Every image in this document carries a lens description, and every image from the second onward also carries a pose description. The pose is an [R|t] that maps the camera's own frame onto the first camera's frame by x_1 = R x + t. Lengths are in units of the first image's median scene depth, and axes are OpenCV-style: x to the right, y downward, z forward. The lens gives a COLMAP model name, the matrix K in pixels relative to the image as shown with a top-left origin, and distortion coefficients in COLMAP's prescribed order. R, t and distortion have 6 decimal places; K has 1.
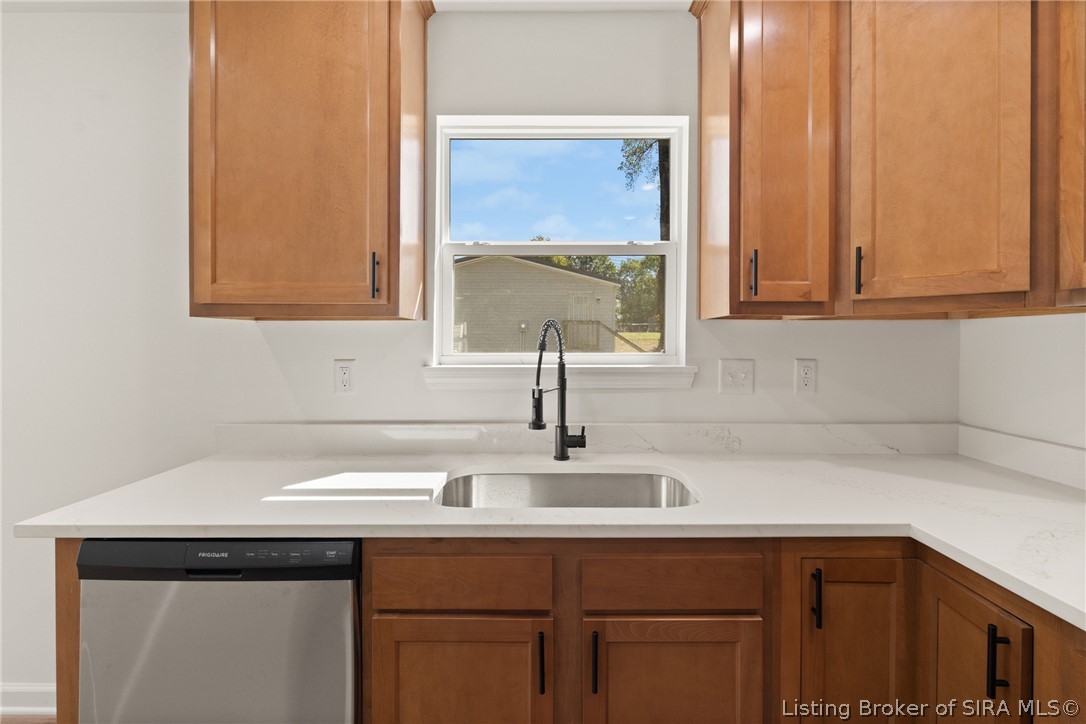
lens RADIAL K [[483.0, 0, 553.4], [0, 483.0, 341.6], [0, 0, 1]] dist [-0.004718, 0.000191]
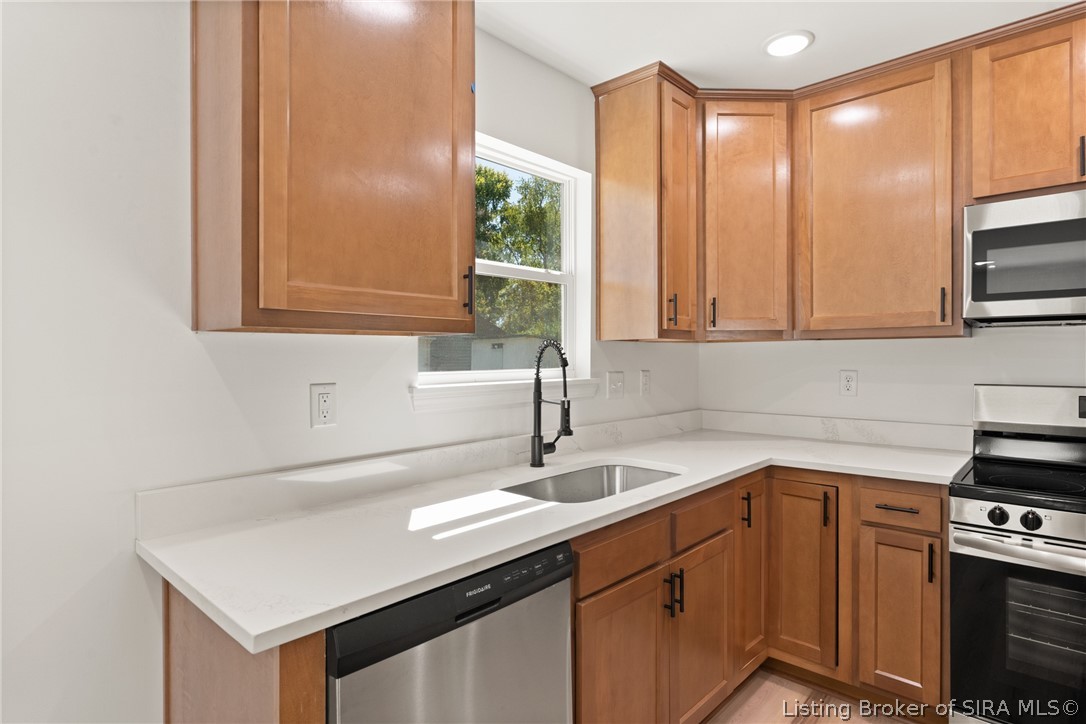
lens RADIAL K [[579.2, 0, 544.7], [0, 579.2, 359.6], [0, 0, 1]] dist [-0.000641, 0.001614]
pose [[0.673124, -0.007267, 0.739494, -1.102198], [0.008275, 0.999963, 0.002295, -0.000682], [-0.739483, 0.004574, 0.673160, 0.121669]]
